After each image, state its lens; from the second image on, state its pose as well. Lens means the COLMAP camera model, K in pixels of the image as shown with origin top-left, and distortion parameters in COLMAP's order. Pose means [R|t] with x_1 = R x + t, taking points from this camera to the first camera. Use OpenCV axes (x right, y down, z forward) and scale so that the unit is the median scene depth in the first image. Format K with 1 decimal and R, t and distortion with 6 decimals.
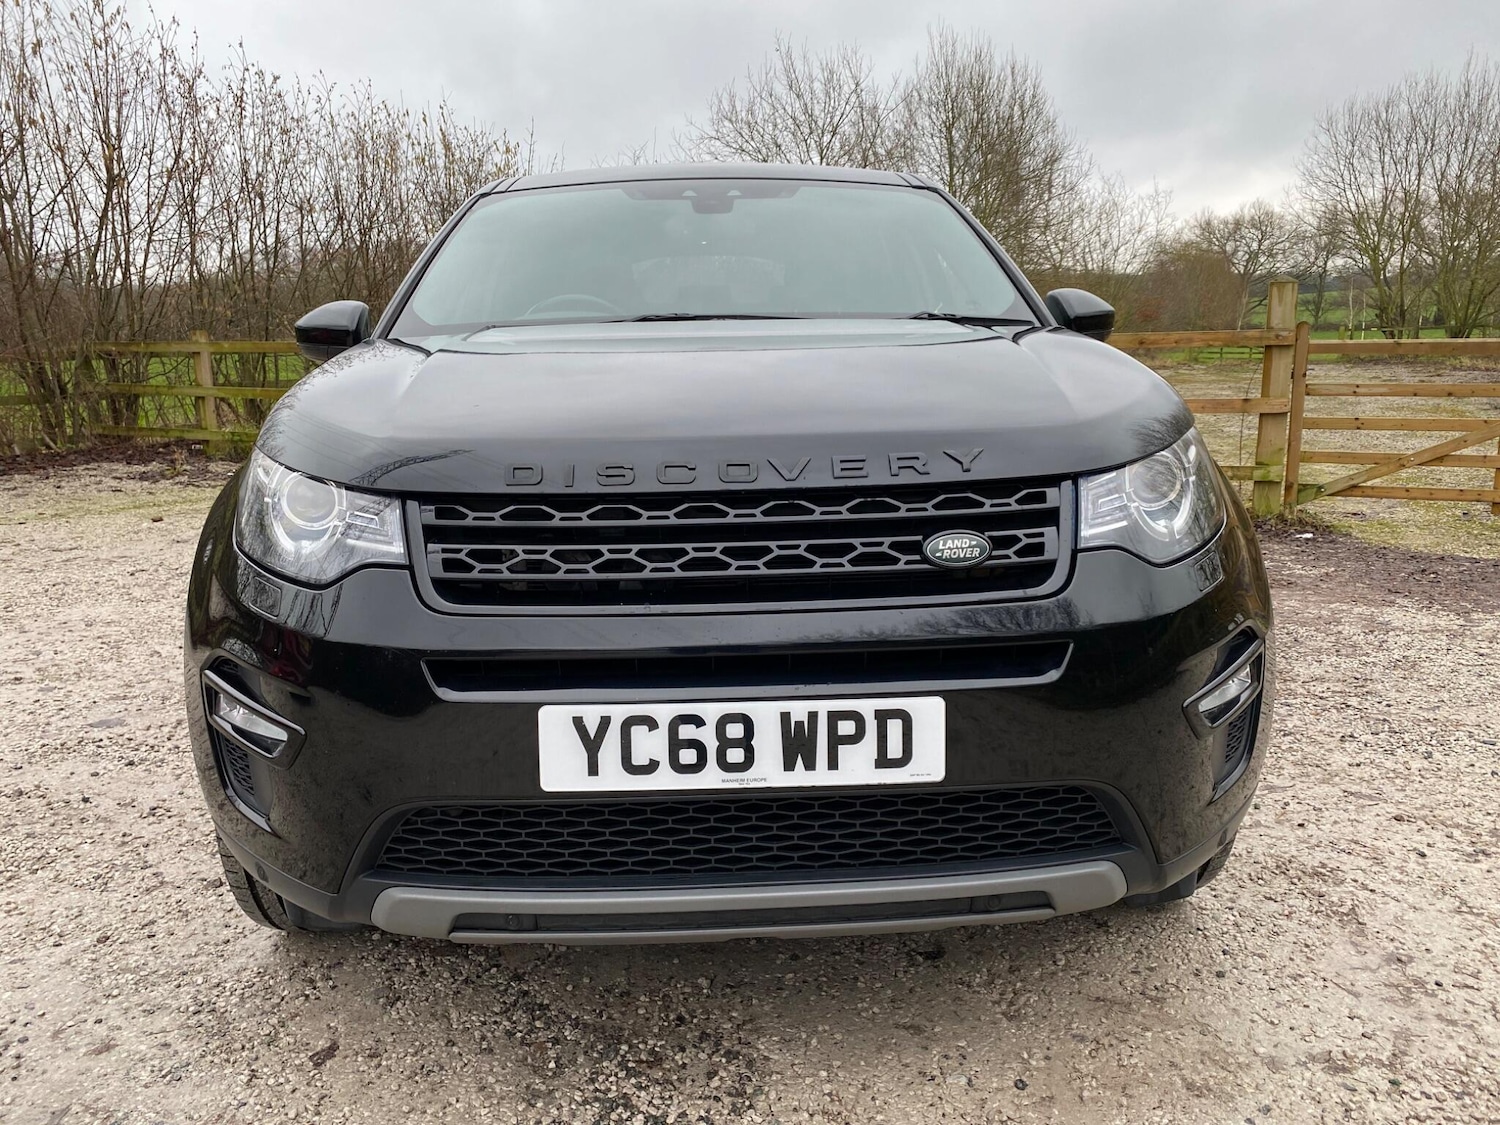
lens RADIAL K [[1158.4, 0, 750.0], [0, 1158.4, 562.5], [0, 0, 1]] dist [0.011169, -0.011340]
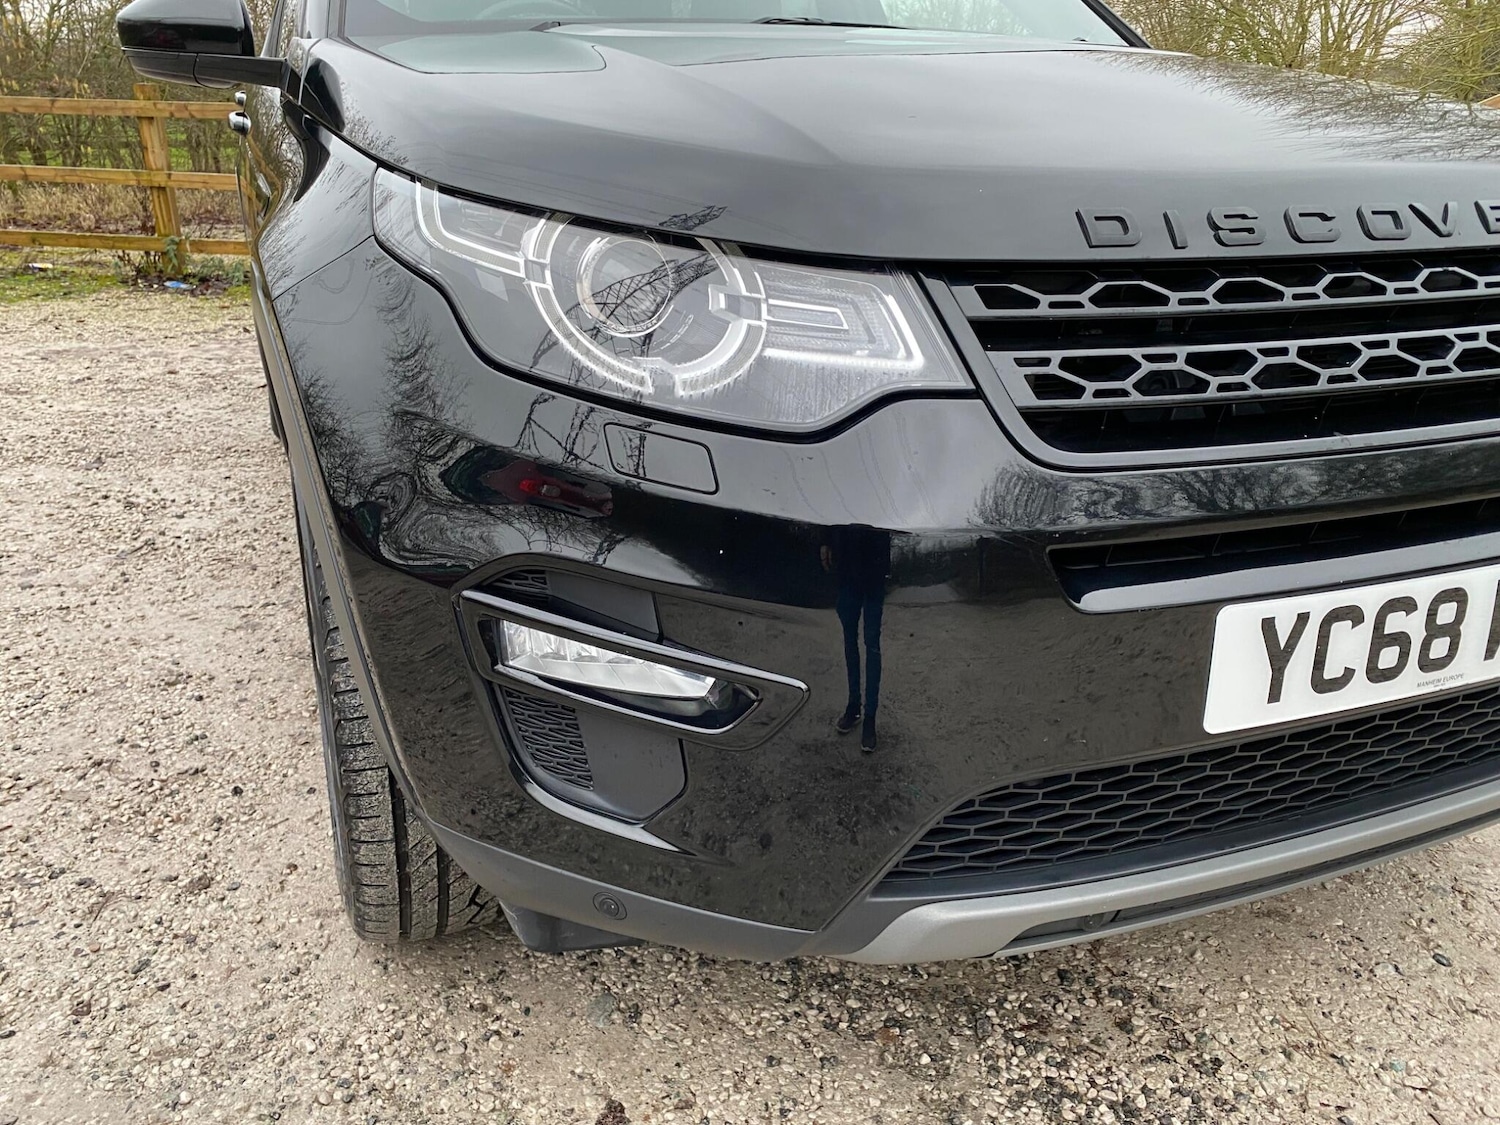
lens RADIAL K [[1156.4, 0, 744.1], [0, 1156.4, 564.5], [0, 0, 1]] dist [0.019710, -0.008215]
pose [[0.940612, -0.092742, 0.326570, -0.602651], [0.035657, 0.983630, 0.176636, -0.018252], [-0.337606, -0.154501, 0.928521, 0.489869]]
